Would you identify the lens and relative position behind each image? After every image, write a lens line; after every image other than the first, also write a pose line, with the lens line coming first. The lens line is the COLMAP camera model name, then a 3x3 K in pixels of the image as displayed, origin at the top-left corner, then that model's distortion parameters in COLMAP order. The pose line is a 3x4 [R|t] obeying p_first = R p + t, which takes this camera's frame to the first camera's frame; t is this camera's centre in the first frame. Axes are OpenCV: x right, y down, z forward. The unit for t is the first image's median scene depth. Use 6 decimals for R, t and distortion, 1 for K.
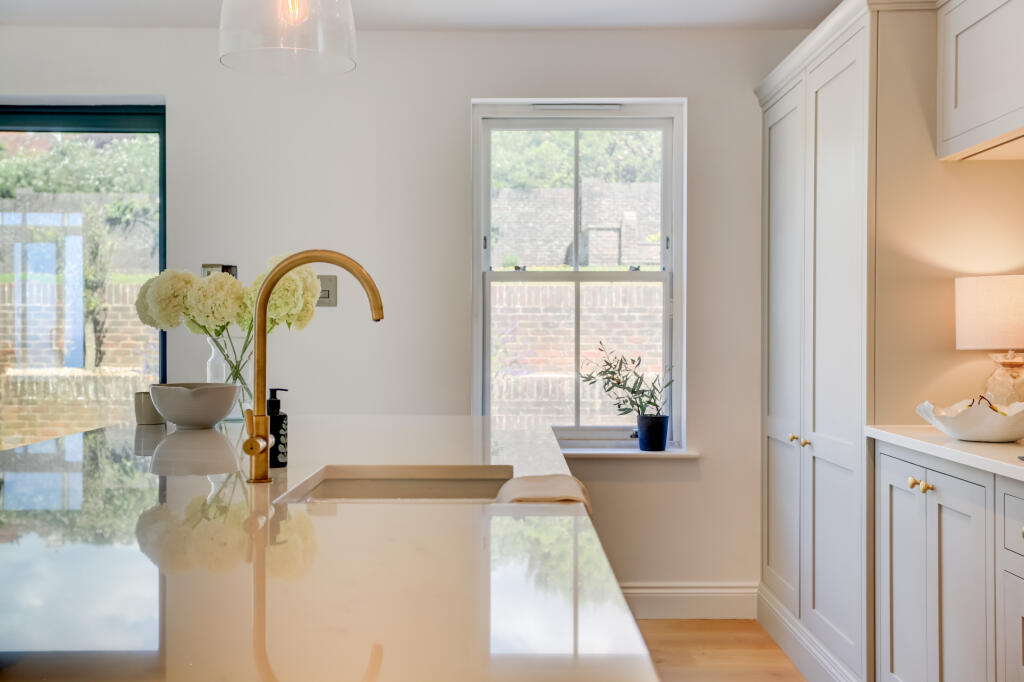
lens RADIAL K [[1188.0, 0, 493.3], [0, 1188.0, 346.2], [0, 0, 1]] dist [0.010470, 0.008813]
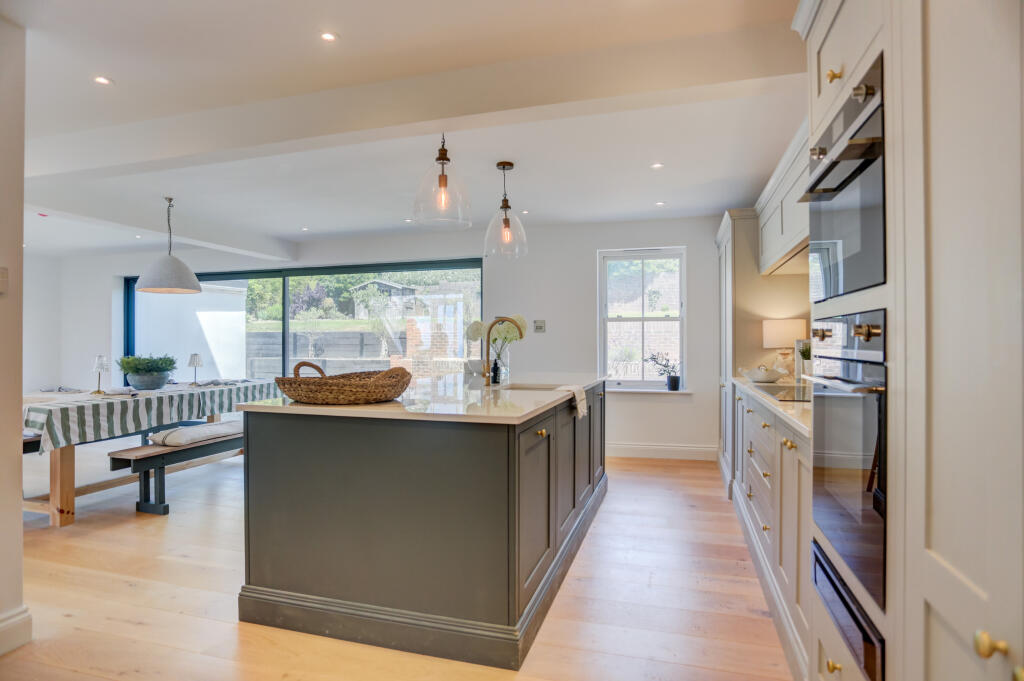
lens RADIAL K [[577.5, 0, 484.7], [0, 577.5, 342.1], [0, 0, 1]] dist [-0.048875, 0.000582]
pose [[0.953026, -0.003754, -0.302864, 0.121977], [-0.000291, 0.999911, -0.013310, 0.004314], [0.302888, 0.012773, 0.952941, -0.238307]]
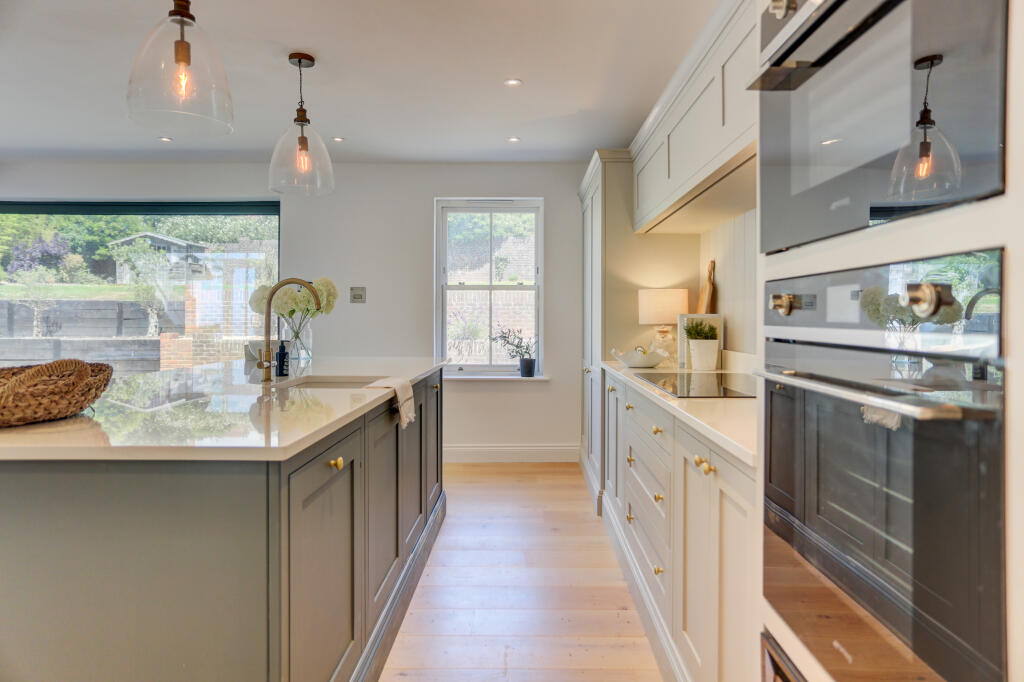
lens RADIAL K [[677.7, 0, 513.8], [0, 677.7, 323.8], [0, 0, 1]] dist [-0.063088, 0.000758]
pose [[0.999999, 0.000647, -0.001584, 0.113092], [-0.000651, 0.999997, -0.002366, 0.003111], [0.001583, 0.002367, 0.999996, -0.115187]]
